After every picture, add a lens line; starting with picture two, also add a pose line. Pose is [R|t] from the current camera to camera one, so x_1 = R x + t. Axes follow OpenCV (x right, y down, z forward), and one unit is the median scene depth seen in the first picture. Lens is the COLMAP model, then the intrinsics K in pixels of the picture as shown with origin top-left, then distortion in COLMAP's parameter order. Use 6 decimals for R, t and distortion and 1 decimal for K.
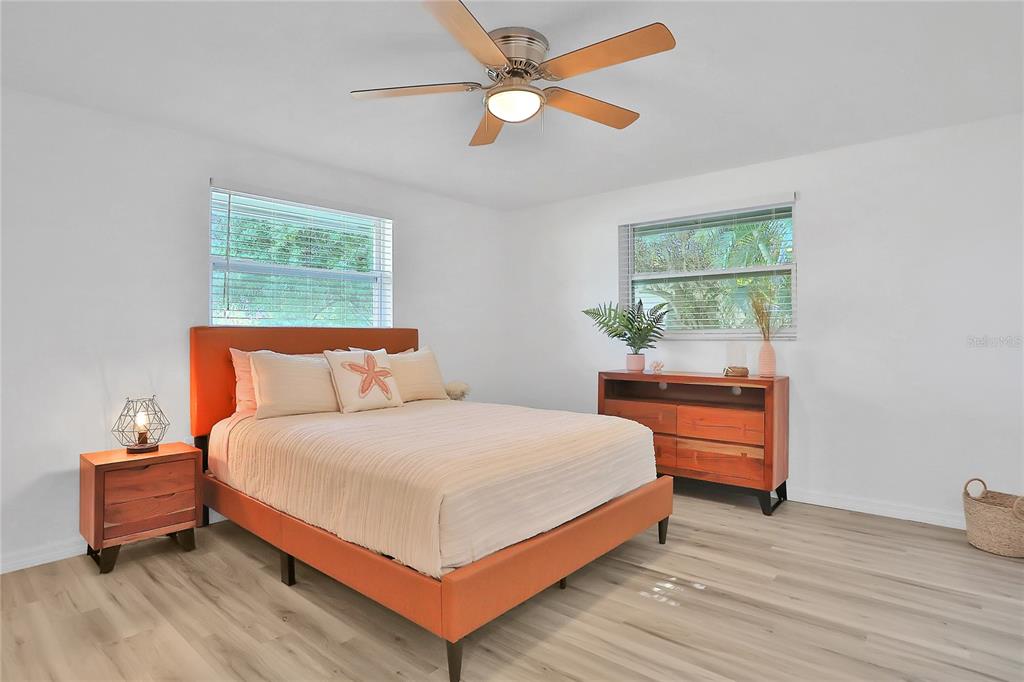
lens RADIAL K [[561.9, 0, 511.4], [0, 561.9, 334.8], [0, 0, 1]] dist [-0.075465, 0.037660]
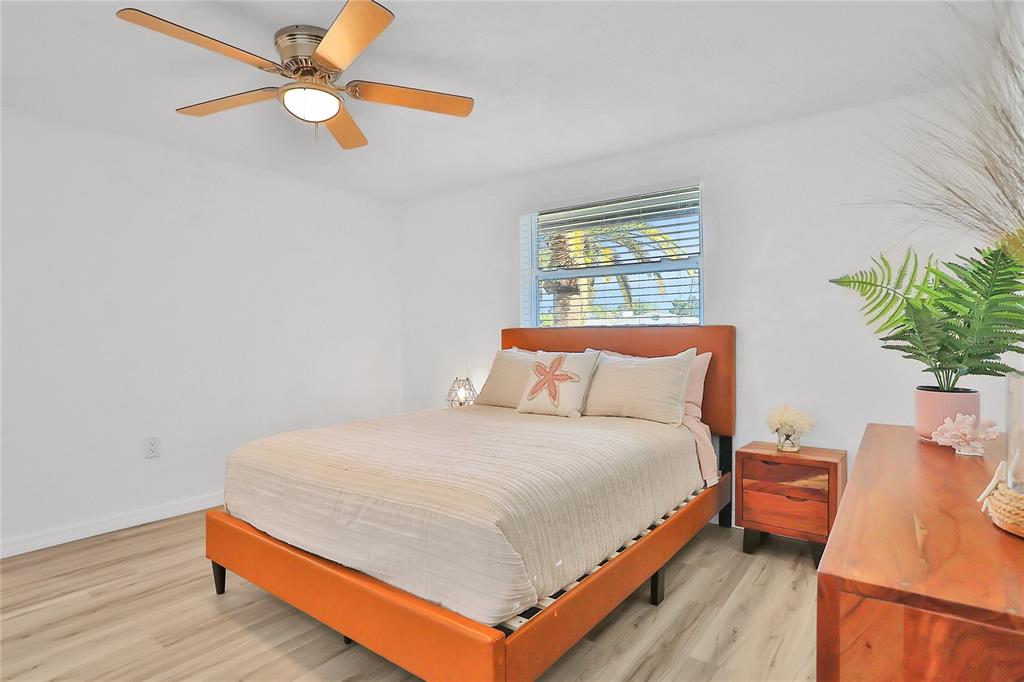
lens RADIAL K [[561.9, 0, 511.4], [0, 561.9, 334.8], [0, 0, 1]] dist [-0.075465, 0.037660]
pose [[0.039513, 0.002019, -0.999217, 0.701578], [0.007079, 0.999972, 0.002300, -0.002457], [0.999194, -0.007164, 0.039498, 0.925050]]
